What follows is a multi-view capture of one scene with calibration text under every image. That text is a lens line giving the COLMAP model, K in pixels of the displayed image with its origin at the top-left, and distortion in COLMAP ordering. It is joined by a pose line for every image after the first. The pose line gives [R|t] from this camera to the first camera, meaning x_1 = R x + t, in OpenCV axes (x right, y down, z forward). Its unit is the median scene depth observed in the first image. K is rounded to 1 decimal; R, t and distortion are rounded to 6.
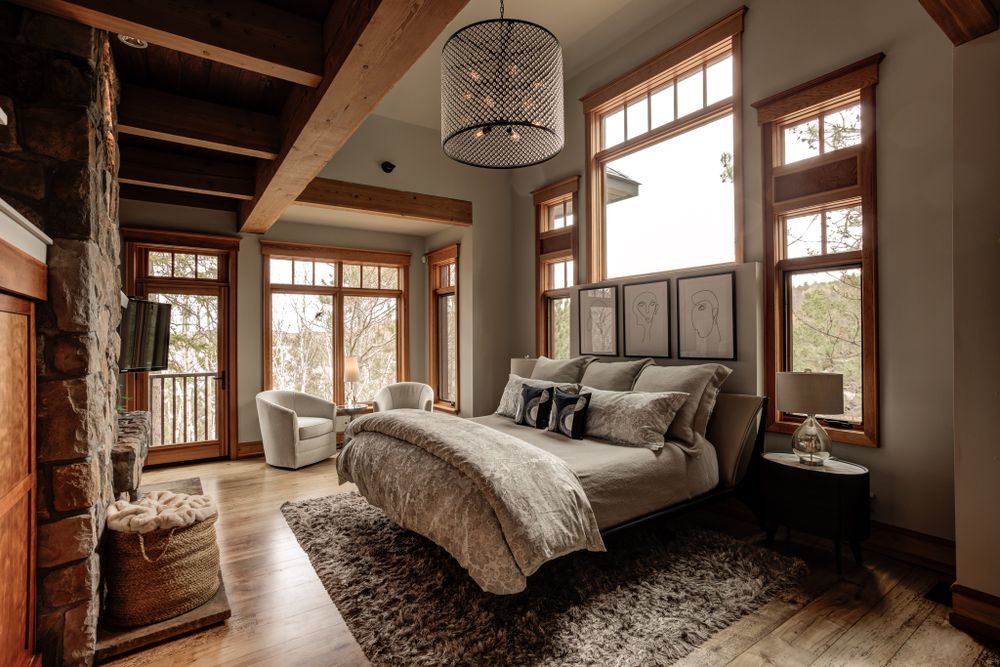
lens RADIAL K [[476.5, 0, 494.2], [0, 476.5, 333.2], [0, 0, 1]] dist [-0.054919, 0.030532]
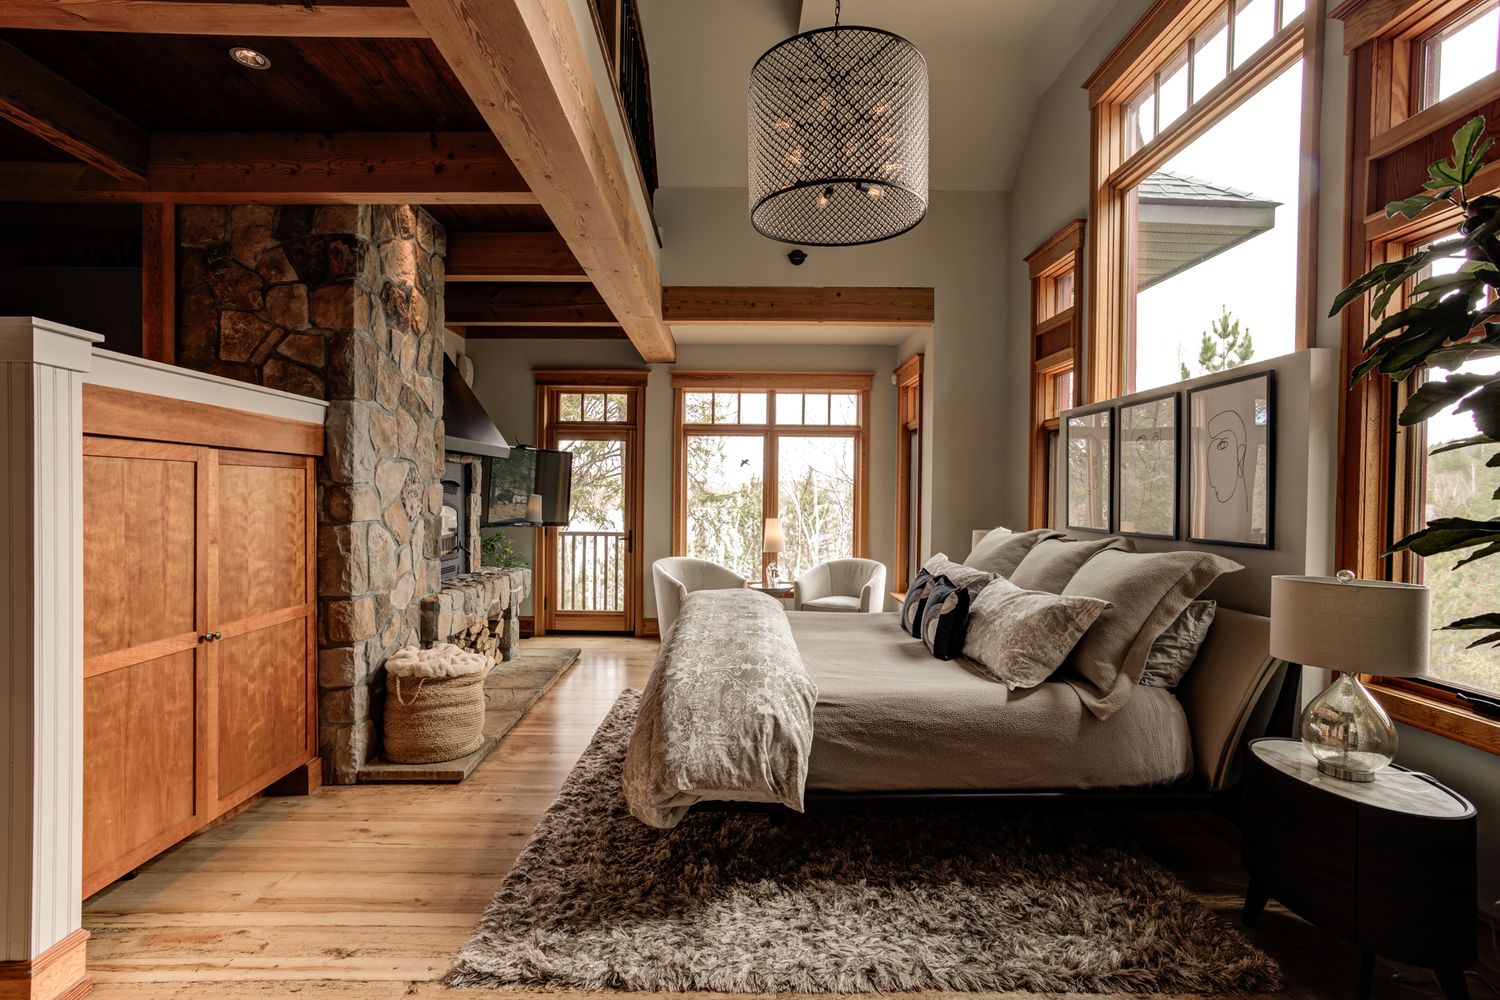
lens RADIAL K [[714.8, 0, 741.3], [0, 714.8, 499.5], [0, 0, 1]] dist [-0.054919, 0.030532]
pose [[0.832299, 0.019459, -0.553986, 0.510969], [-0.010325, 0.999754, 0.019605, -0.003954], [0.554231, -0.010597, 0.832295, 0.076946]]
